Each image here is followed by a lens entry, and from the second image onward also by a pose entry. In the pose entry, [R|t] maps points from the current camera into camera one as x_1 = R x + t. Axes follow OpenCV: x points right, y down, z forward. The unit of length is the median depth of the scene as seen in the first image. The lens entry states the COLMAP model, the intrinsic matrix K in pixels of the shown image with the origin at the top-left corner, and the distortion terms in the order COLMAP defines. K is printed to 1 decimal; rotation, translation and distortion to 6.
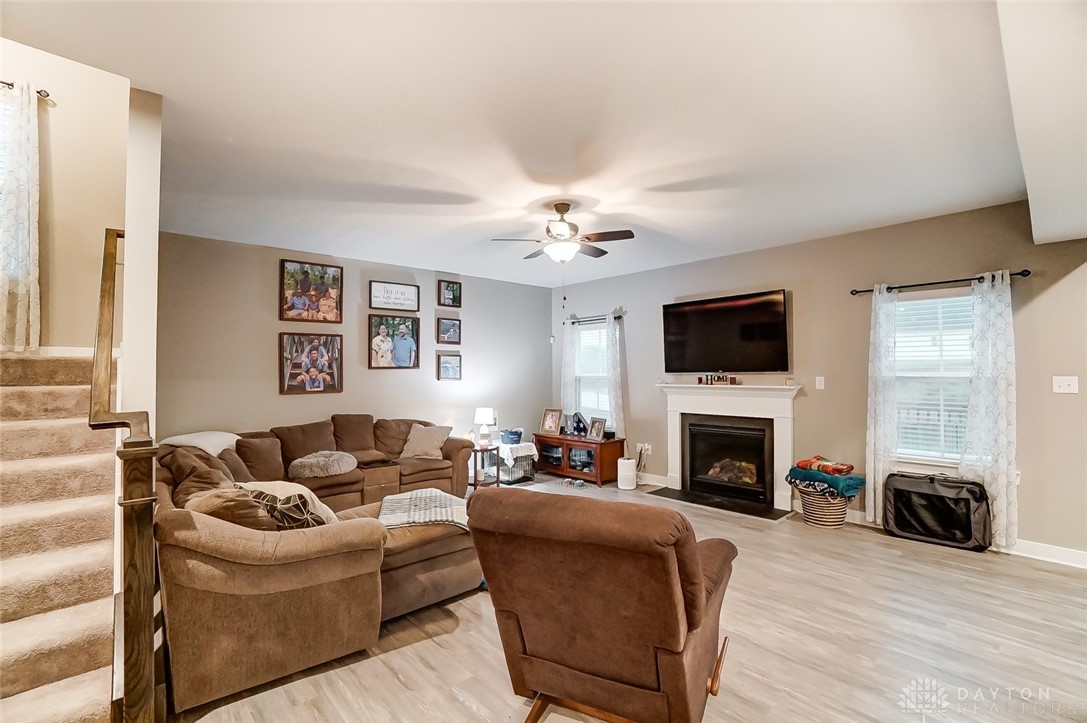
lens RADIAL K [[488.0, 0, 521.1], [0, 488.0, 357.9], [0, 0, 1]] dist [-0.061097, 0.021367]
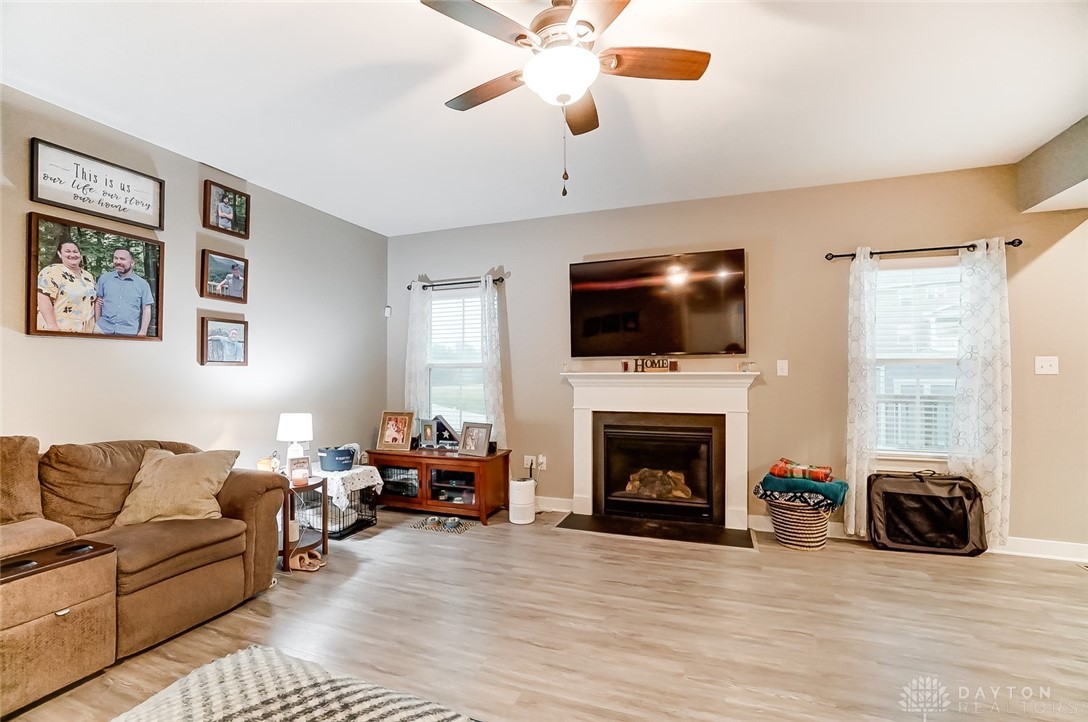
lens RADIAL K [[488.5, 0, 532.3], [0, 488.5, 365.9], [0, 0, 1]] dist [-0.061097, 0.021367]
pose [[0.879856, 0.011037, 0.475113, -0.113765], [-0.016655, 0.999832, 0.007617, 0.042964], [-0.474949, -0.014615, 0.879892, 0.416464]]
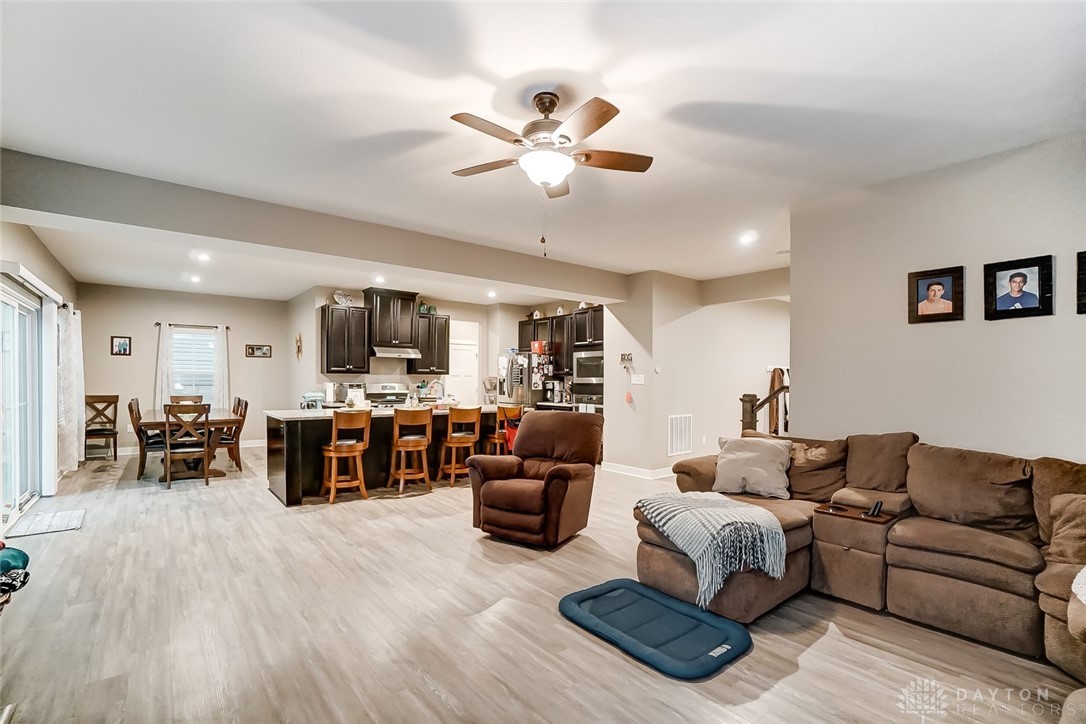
lens RADIAL K [[487.6, 0, 534.8], [0, 487.6, 387.2], [0, 0, 1]] dist [-0.061097, 0.021367]
pose [[-0.999664, -0.003146, 0.025719, 0.058483], [-0.003386, 0.999951, -0.009285, 0.055841], [-0.025688, -0.009369, -0.999626, 1.153074]]
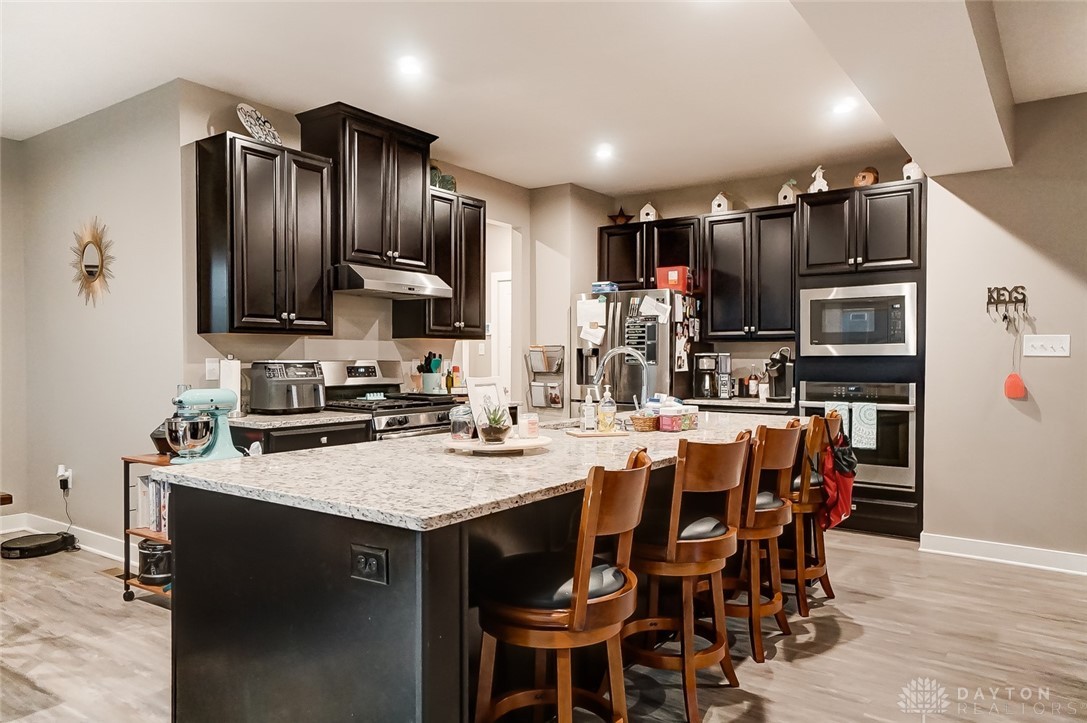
lens RADIAL K [[739.9, 0, 545.8], [0, 739.9, 368.2], [0, 0, 1]] dist [0.007694, 0.018287]
pose [[-0.971442, 0.009446, -0.237087, 0.553651], [0.011830, 0.999893, -0.008632, 0.050131], [0.236980, -0.011191, -0.971450, 0.584038]]
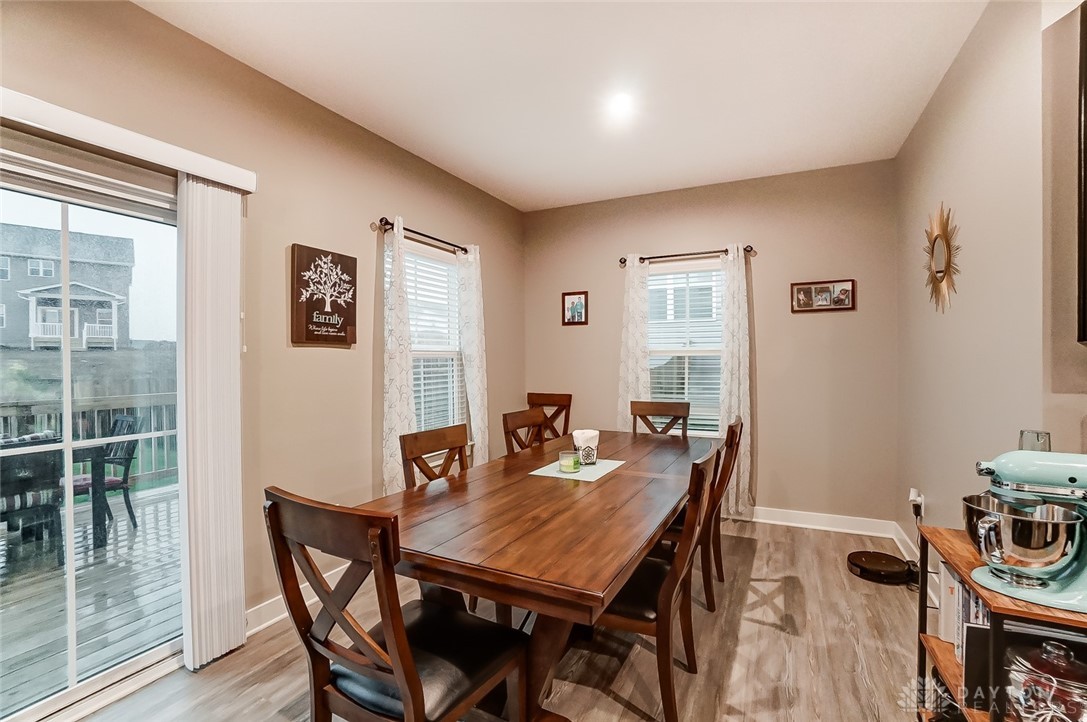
lens RADIAL K [[488.0, 0, 541.7], [0, 488.0, 364.4], [0, 0, 1]] dist [-0.061097, 0.021367]
pose [[-0.393332, -0.002964, 0.919392, 0.590849], [-0.016899, 0.999849, -0.004006, 0.023175], [-0.919241, -0.017112, -0.393322, 0.154151]]
